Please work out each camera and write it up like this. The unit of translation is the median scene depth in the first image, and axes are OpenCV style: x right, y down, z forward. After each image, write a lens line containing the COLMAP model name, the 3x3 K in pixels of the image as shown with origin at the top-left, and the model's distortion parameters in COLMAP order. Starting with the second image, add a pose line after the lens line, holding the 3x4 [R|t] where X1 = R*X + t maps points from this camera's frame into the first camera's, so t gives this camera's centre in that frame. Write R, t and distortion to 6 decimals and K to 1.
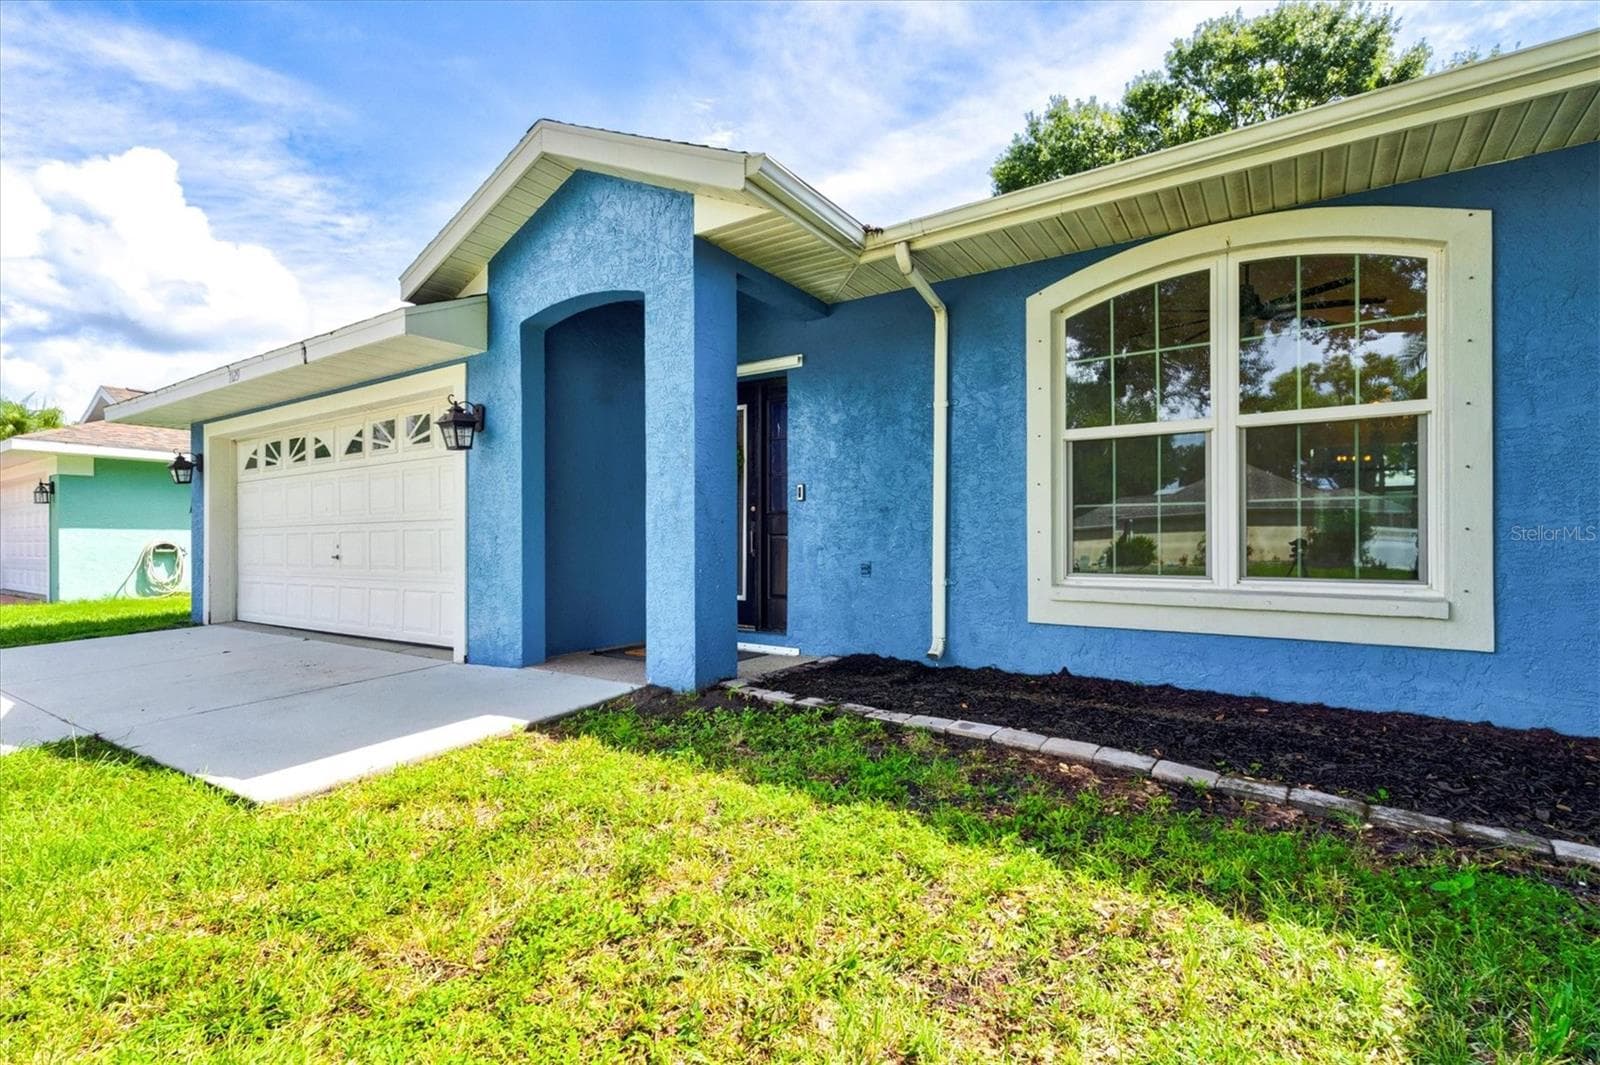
lens RADIAL K [[746.8, 0, 800.0], [0, 746.8, 532.5], [0, 0, 1]] dist [-0.006652, 0.000670]
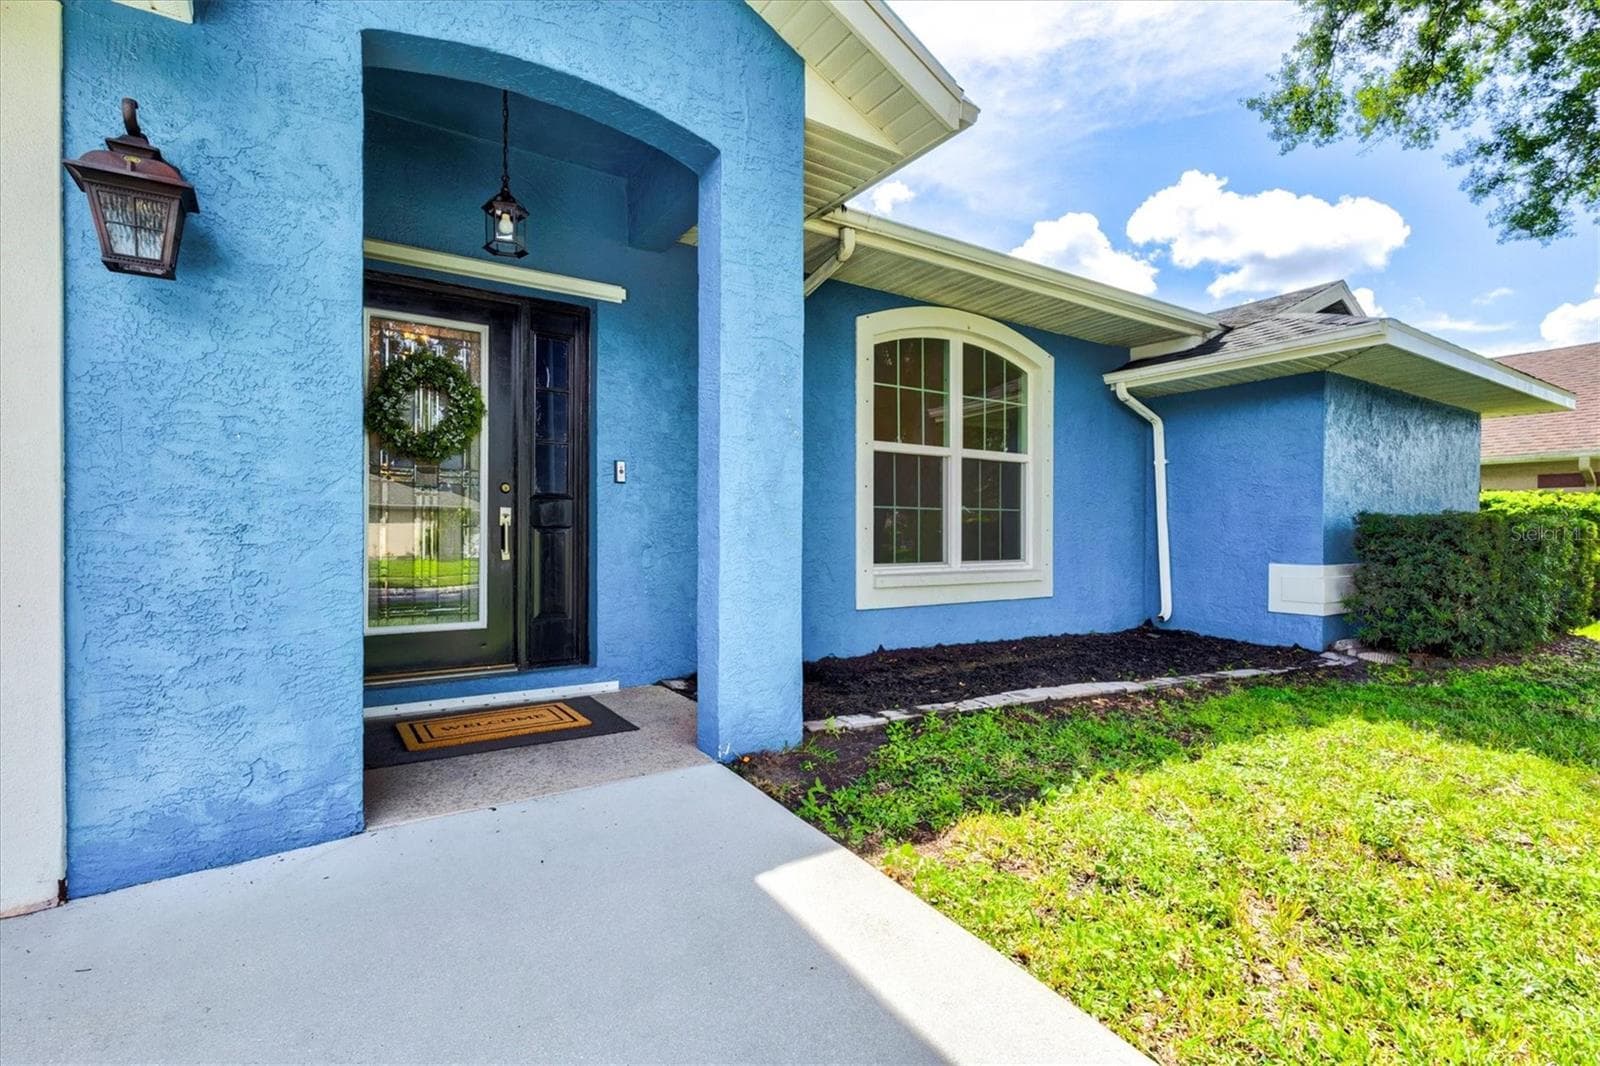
lens RADIAL K [[746.8, 0, 800.0], [0, 746.8, 533.0], [0, 0, 1]] dist [-0.006652, 0.000670]
pose [[0.371200, 0.000019, 0.928553, -0.777164], [-0.014887, 0.999872, 0.005931, 0.000556], [-0.928433, -0.016025, 0.371153, 0.686505]]
